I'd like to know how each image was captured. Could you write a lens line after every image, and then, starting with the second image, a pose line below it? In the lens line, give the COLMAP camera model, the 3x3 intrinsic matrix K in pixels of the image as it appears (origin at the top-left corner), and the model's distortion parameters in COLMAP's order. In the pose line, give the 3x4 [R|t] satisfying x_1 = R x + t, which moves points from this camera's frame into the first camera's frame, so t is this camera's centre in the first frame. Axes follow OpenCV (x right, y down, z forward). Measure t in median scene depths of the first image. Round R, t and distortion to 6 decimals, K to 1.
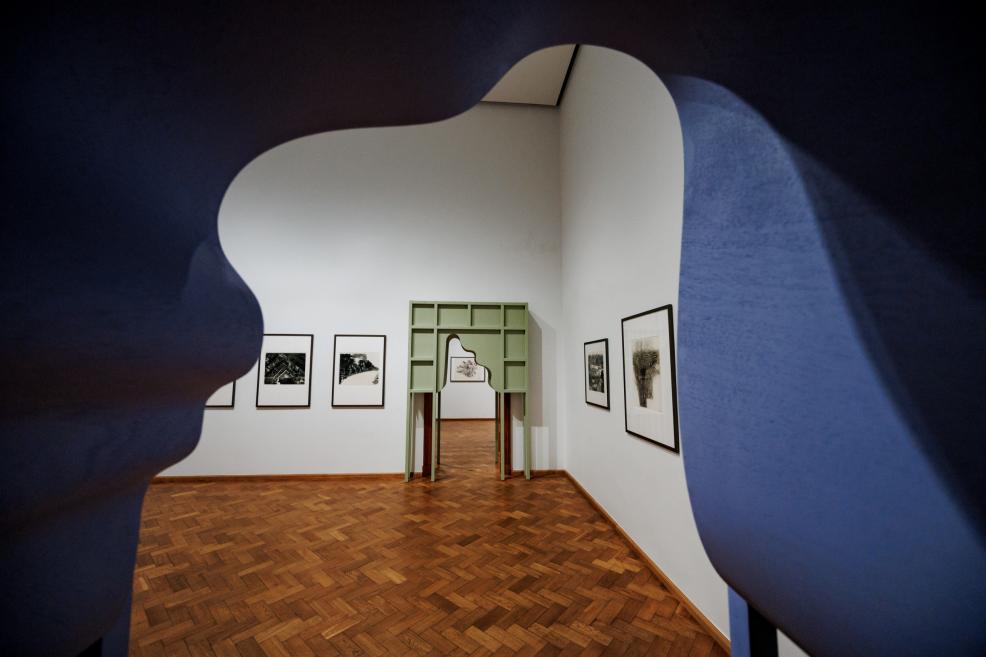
lens RADIAL K [[374.8, 0, 492.5], [0, 374.8, 332.0], [0, 0, 1]] dist [0.000125, -0.000072]
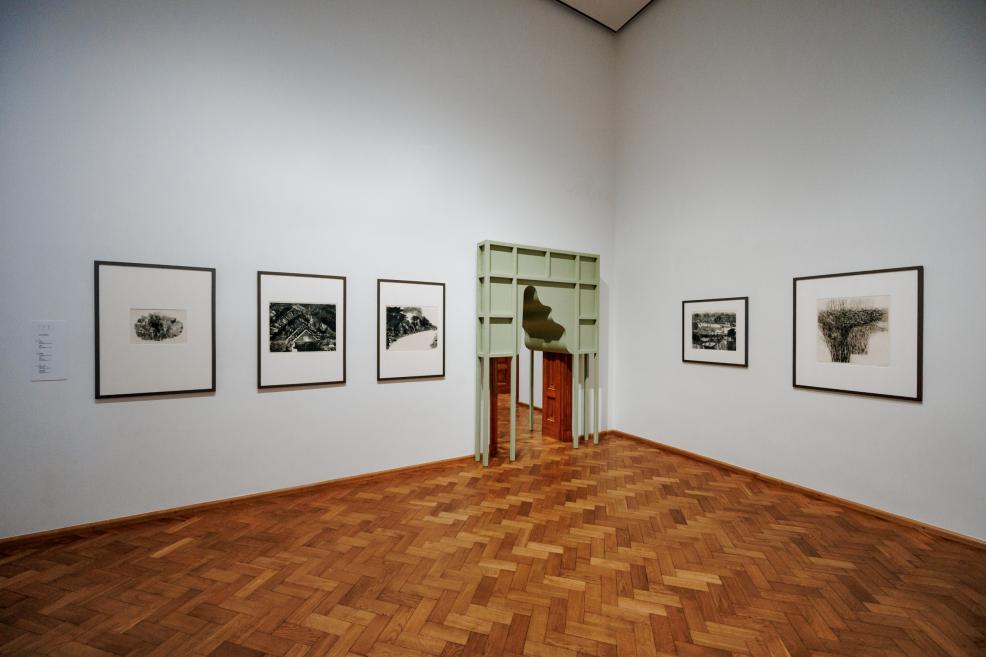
lens RADIAL K [[385.7, 0, 483.6], [0, 385.7, 331.9], [0, 0, 1]] dist [-0.001423, -0.000149]
pose [[0.902602, -0.005728, 0.430437, -0.560821], [-0.039550, 0.994579, 0.096170, 0.028427], [-0.428655, -0.103827, 0.897483, 0.267061]]
